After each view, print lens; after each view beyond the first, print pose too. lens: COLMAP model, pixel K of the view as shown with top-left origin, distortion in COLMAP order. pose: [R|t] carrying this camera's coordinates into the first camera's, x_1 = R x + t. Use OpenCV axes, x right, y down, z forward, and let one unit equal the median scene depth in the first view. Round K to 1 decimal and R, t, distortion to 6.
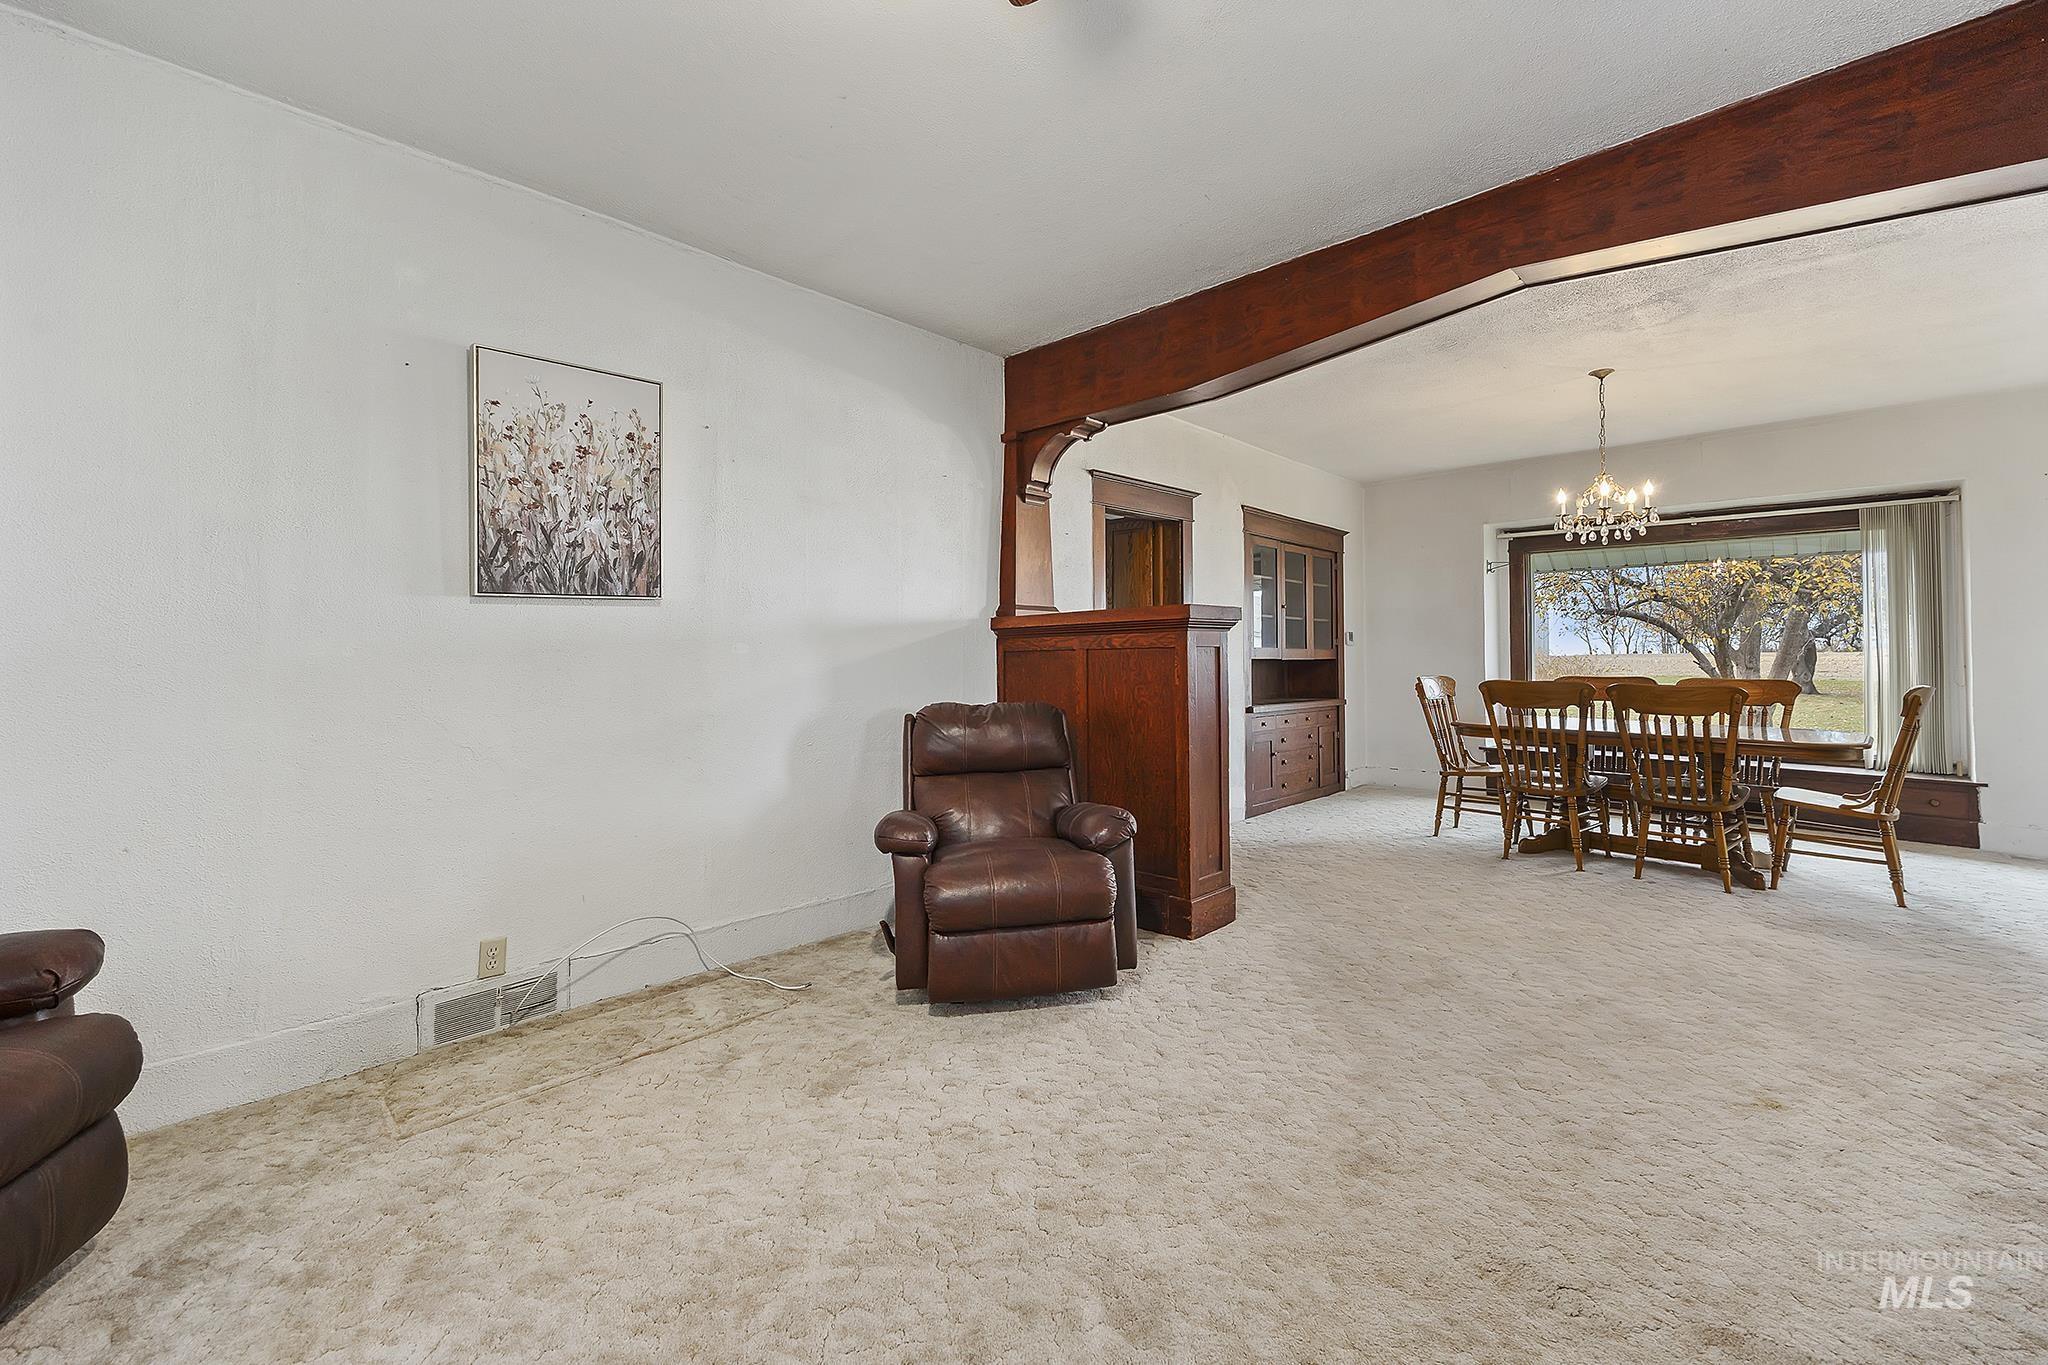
lens RADIAL K [[838.8, 0, 1043.0], [0, 838.8, 632.9], [0, 0, 1]] dist [0.001179, 0.000092]
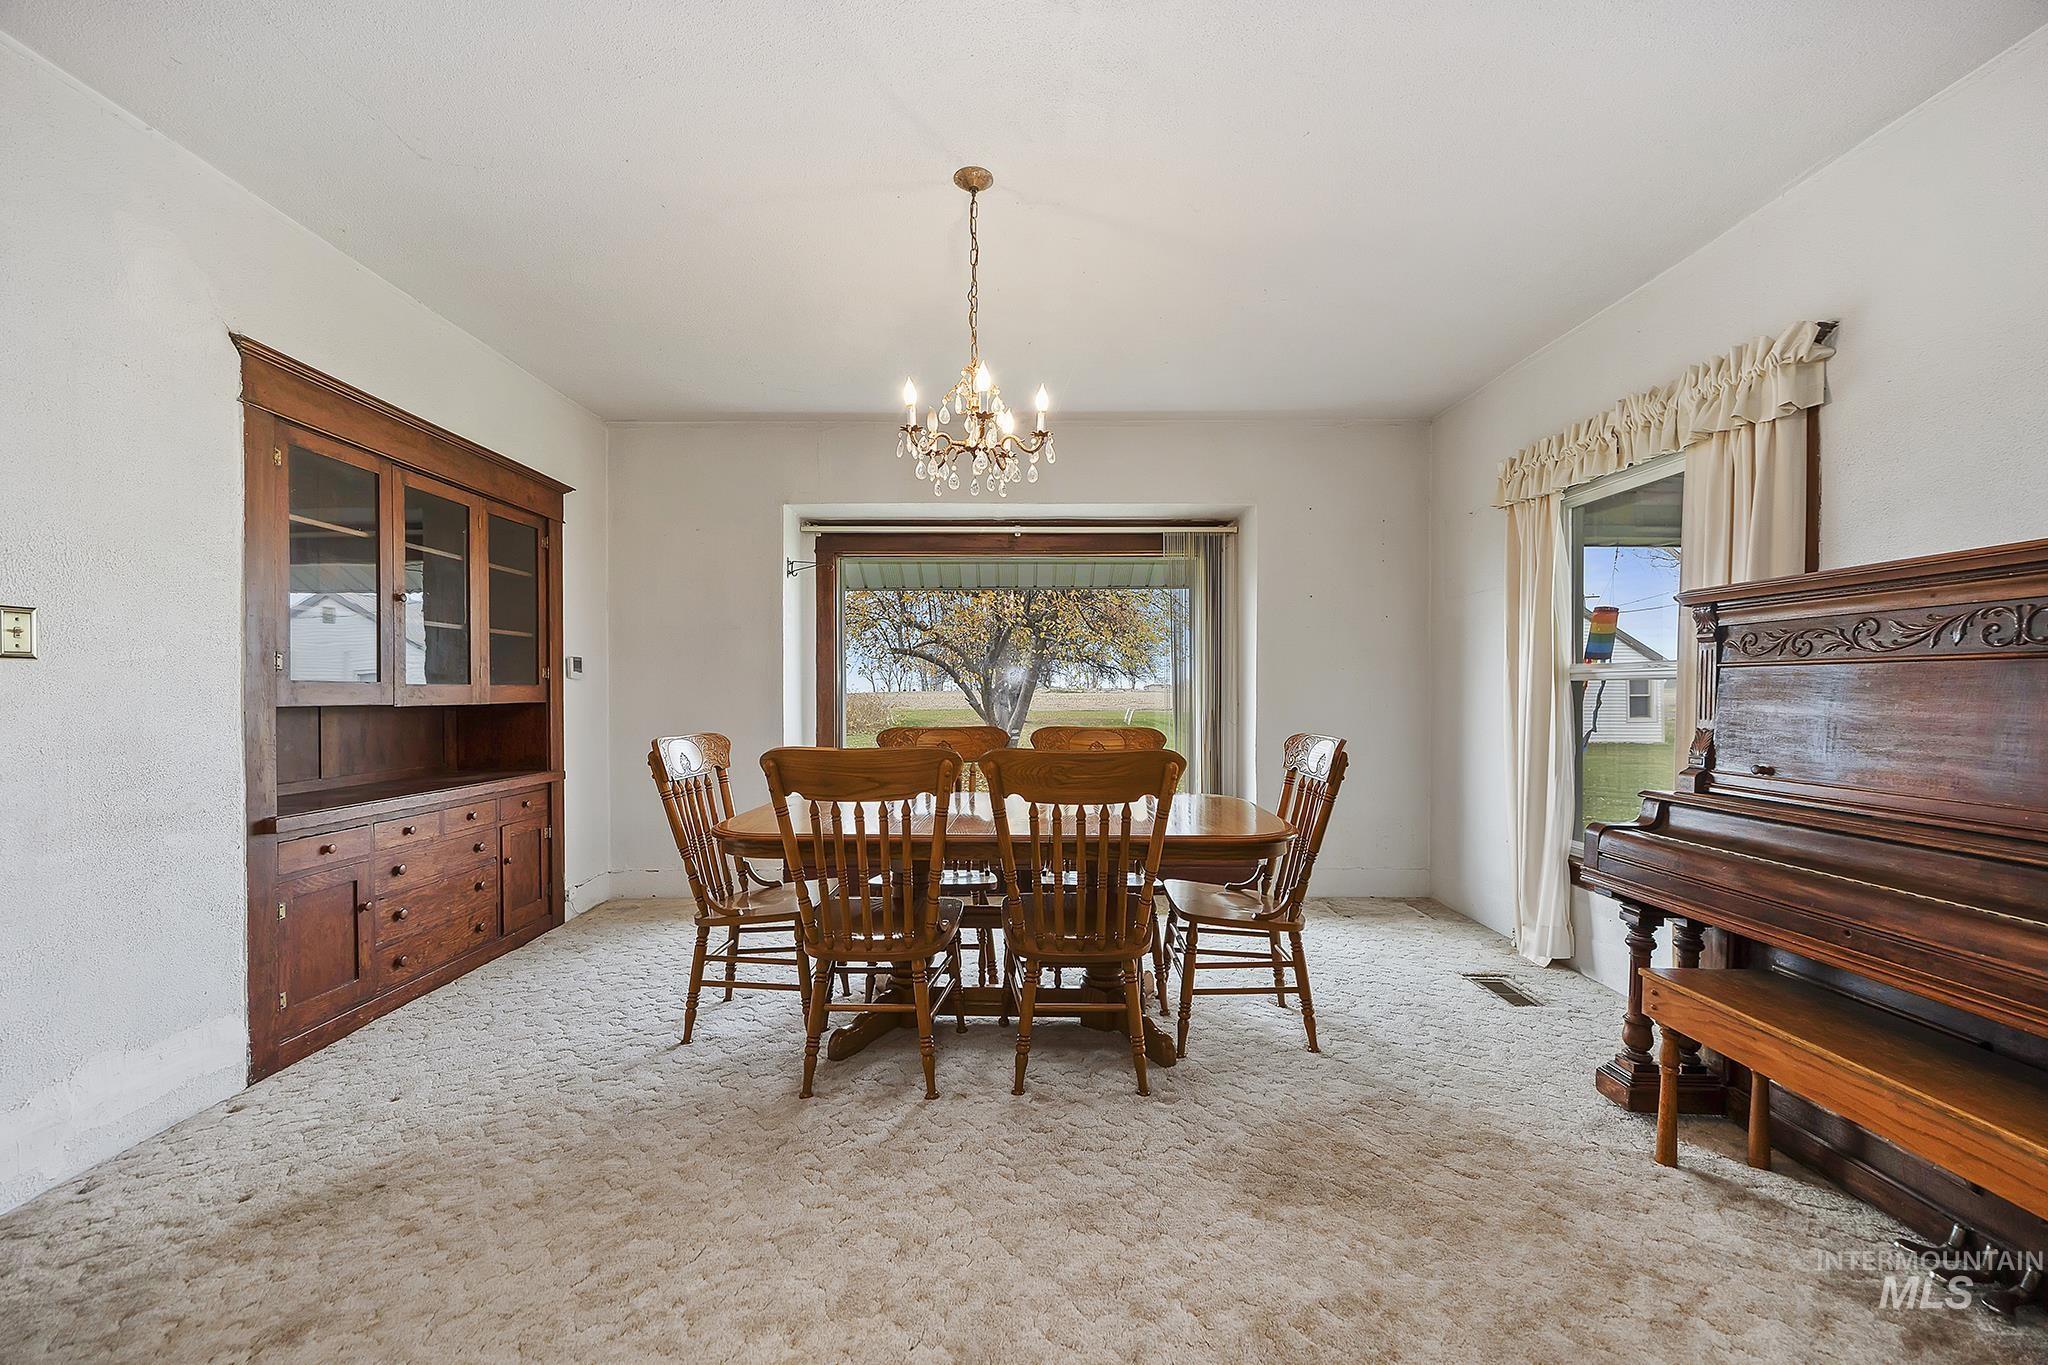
lens RADIAL K [[803.1, 0, 1021.3], [0, 803.1, 695.4], [0, 0, 1]] dist [-0.000187, -0.000070]
pose [[0.724658, -0.004938, 0.689092, 0.266493], [-0.015249, 0.999615, 0.023200, 0.010846], [-0.688940, -0.027320, 0.724303, 0.482874]]
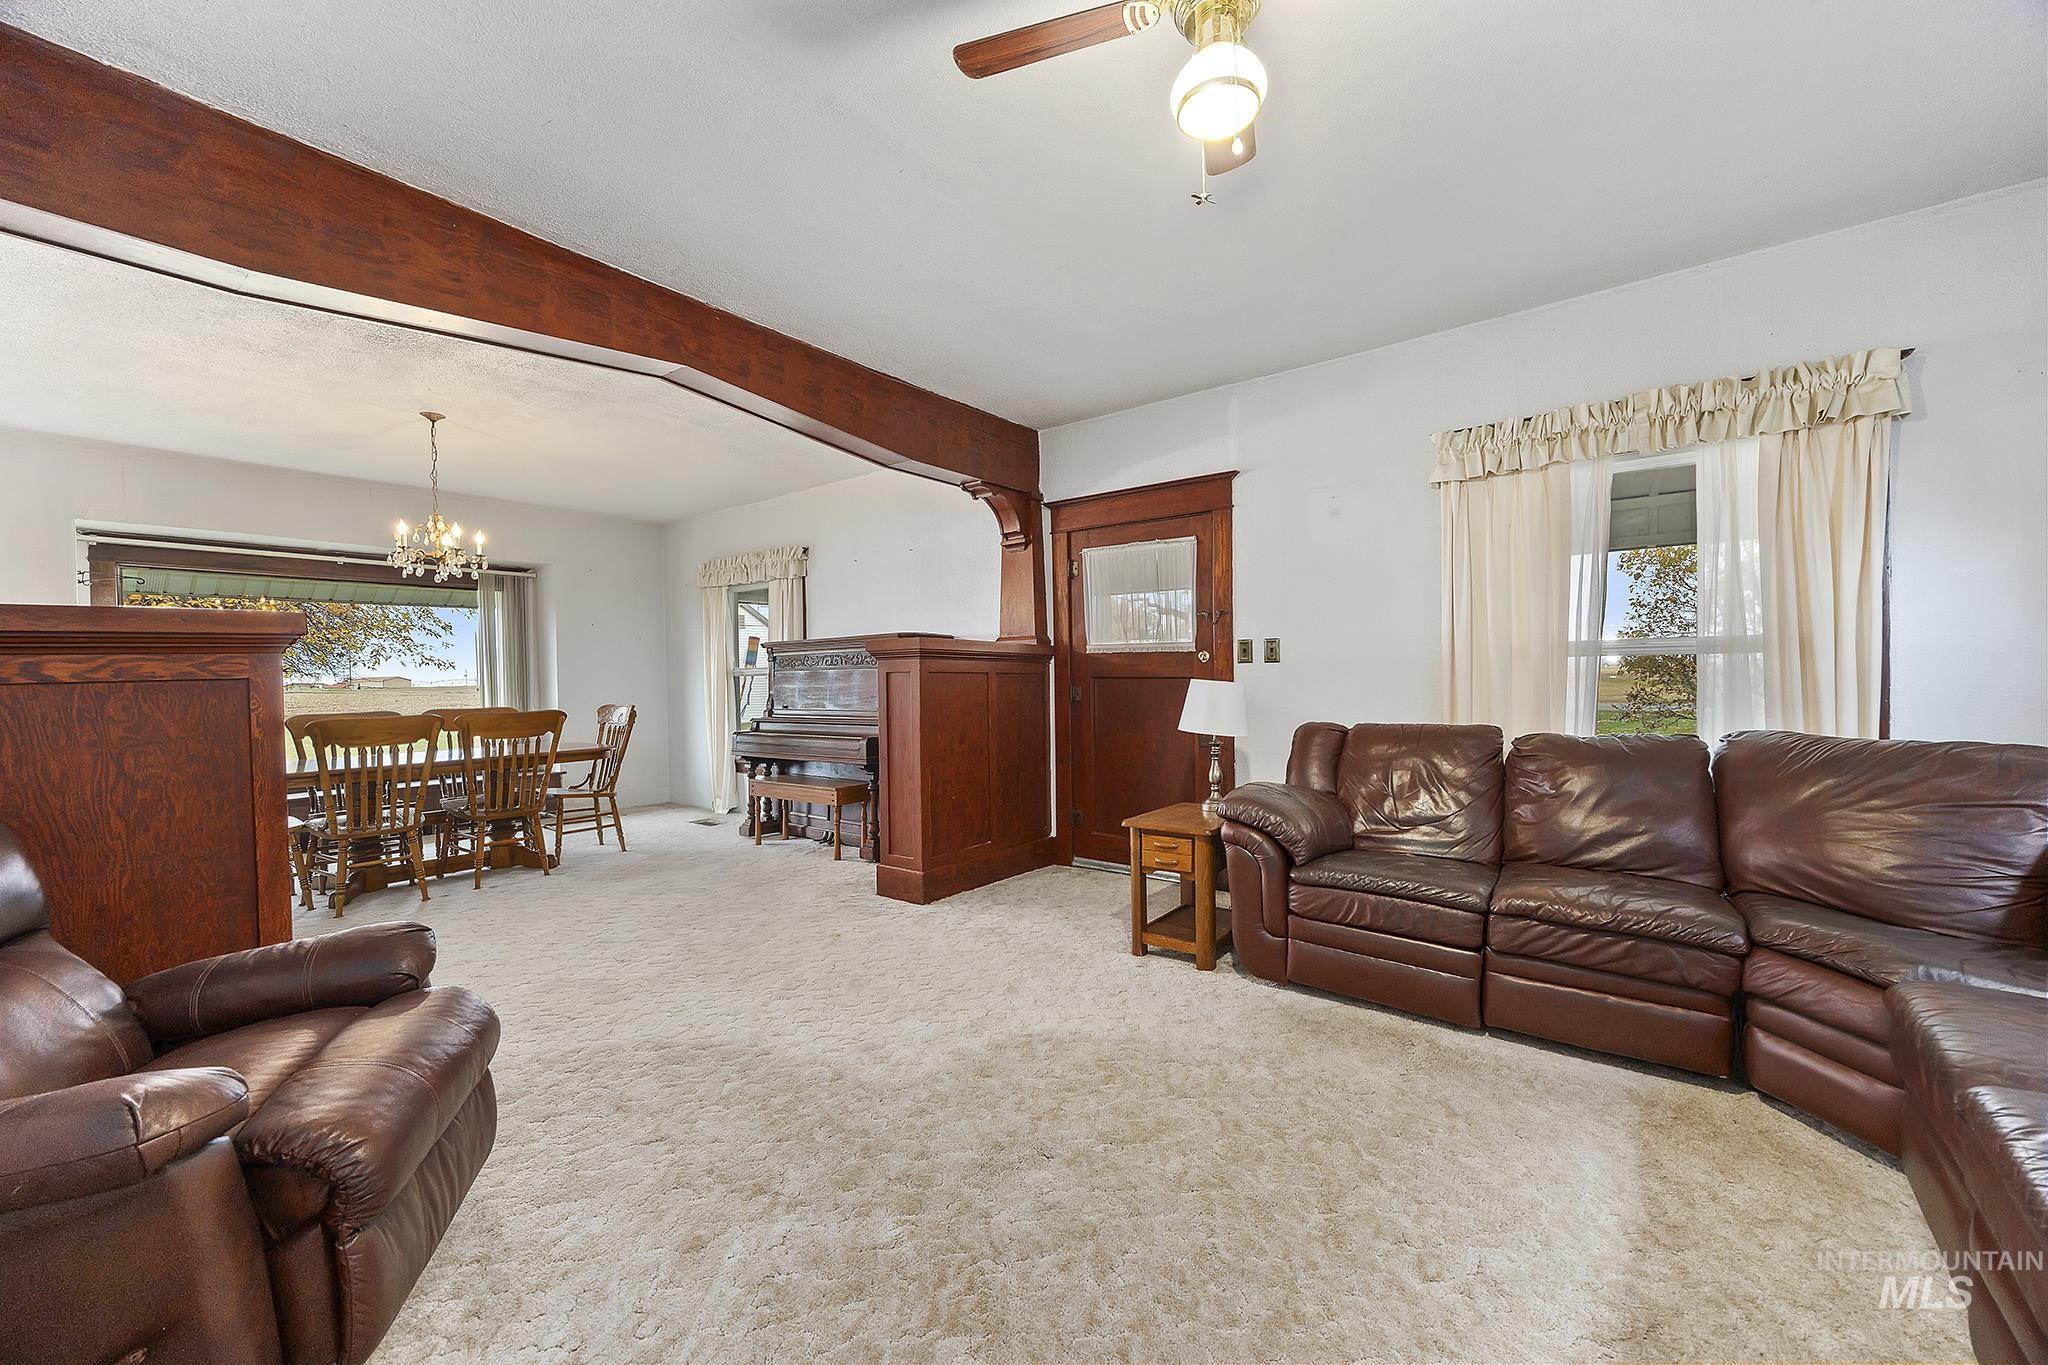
lens RADIAL K [[780.2, 0, 1020.3], [0, 780.2, 688.6], [0, 0, 1]] dist [-0.001178, -0.000203]
pose [[-0.105849, -0.014190, 0.994281, -0.306525], [-0.003897, 0.999896, 0.013855, 0.008375], [-0.994375, -0.002409, -0.105894, 0.310619]]
